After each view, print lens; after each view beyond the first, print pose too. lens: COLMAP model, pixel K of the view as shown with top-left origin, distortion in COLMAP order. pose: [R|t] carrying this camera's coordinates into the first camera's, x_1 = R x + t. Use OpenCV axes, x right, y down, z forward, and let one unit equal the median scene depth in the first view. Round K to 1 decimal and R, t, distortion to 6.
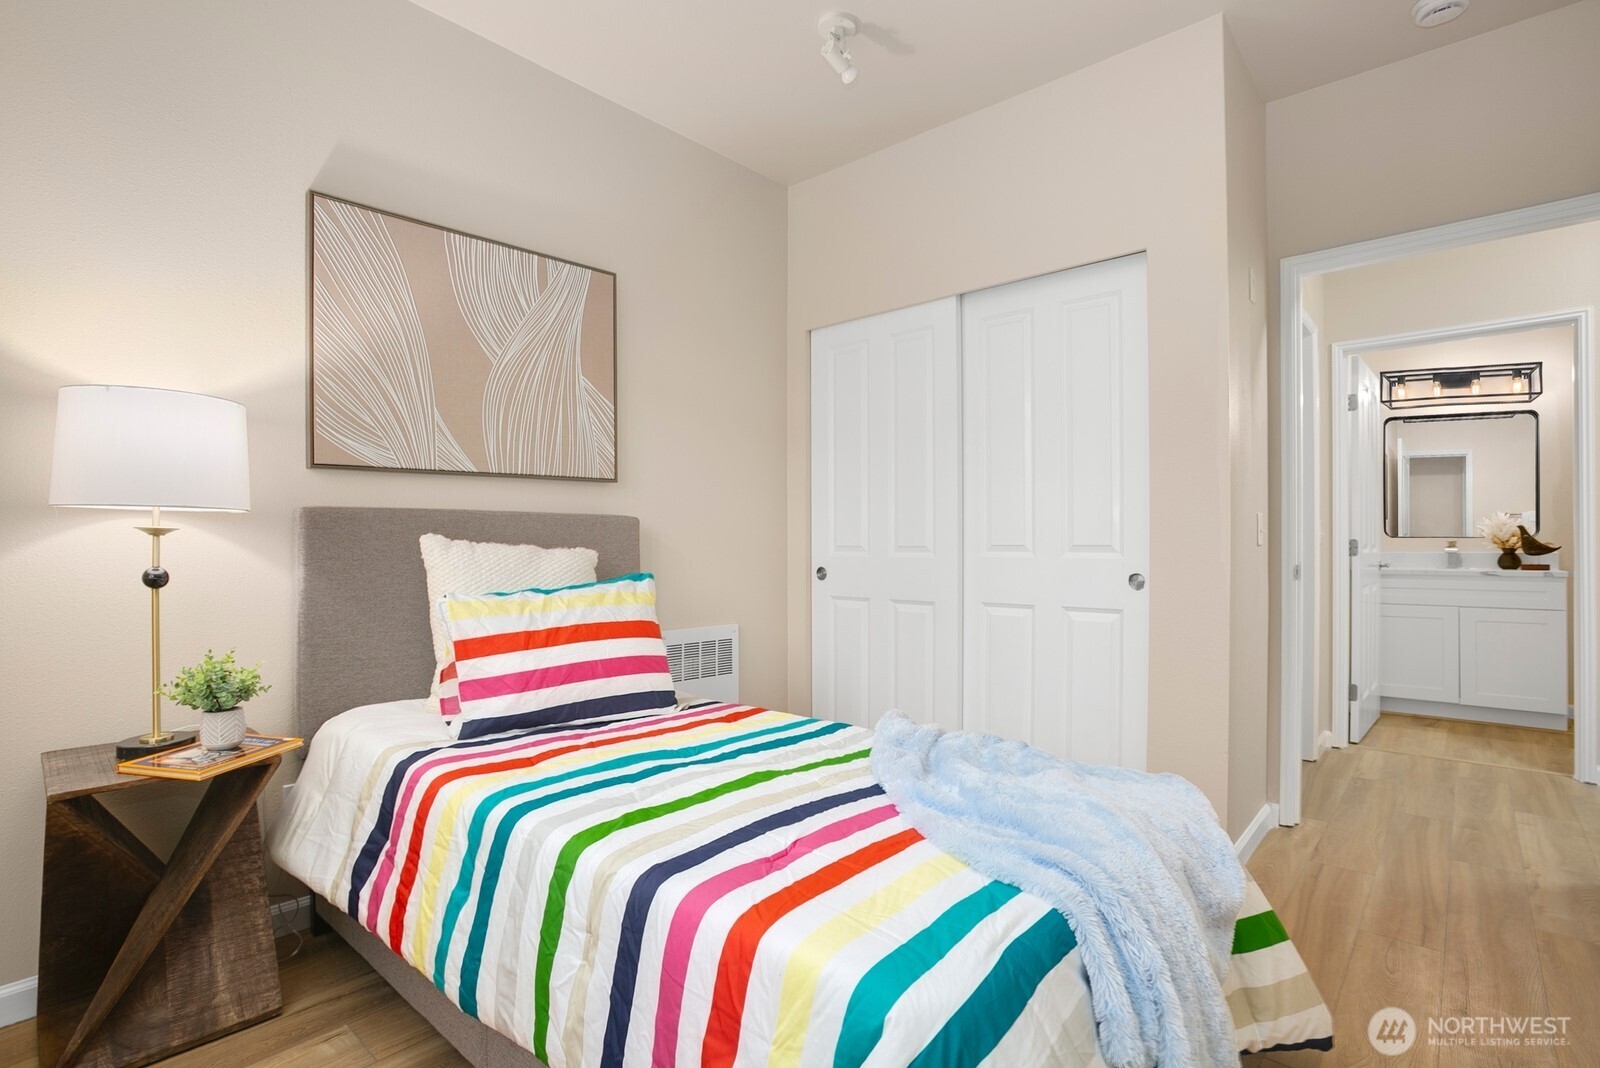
lens RADIAL K [[773.3, 0, 804.8], [0, 773.3, 549.4], [0, 0, 1]] dist [-0.039604, 0.016387]
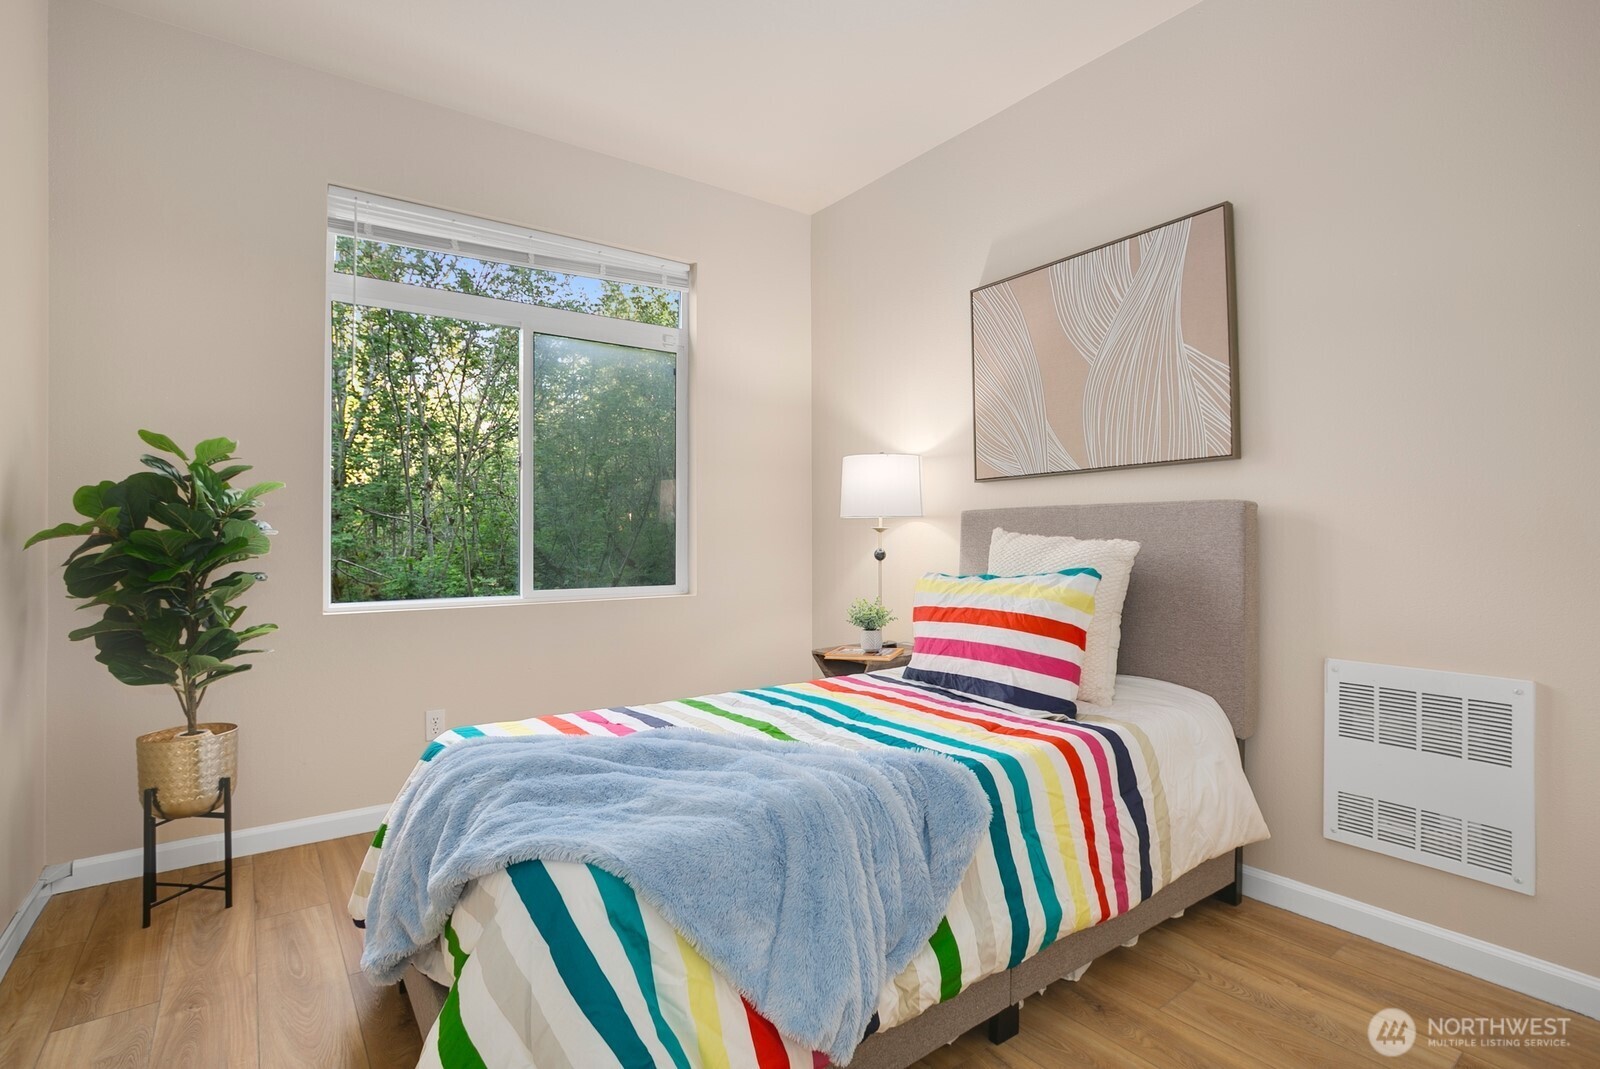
lens RADIAL K [[773.3, 0, 803.0], [0, 773.3, 535.7], [0, 0, 1]] dist [-0.039604, 0.016387]
pose [[-0.180424, -0.004365, -0.983579, 0.704135], [-0.005115, 0.999981, -0.003499, -0.001263], [0.983576, 0.004400, -0.180443, 0.797545]]
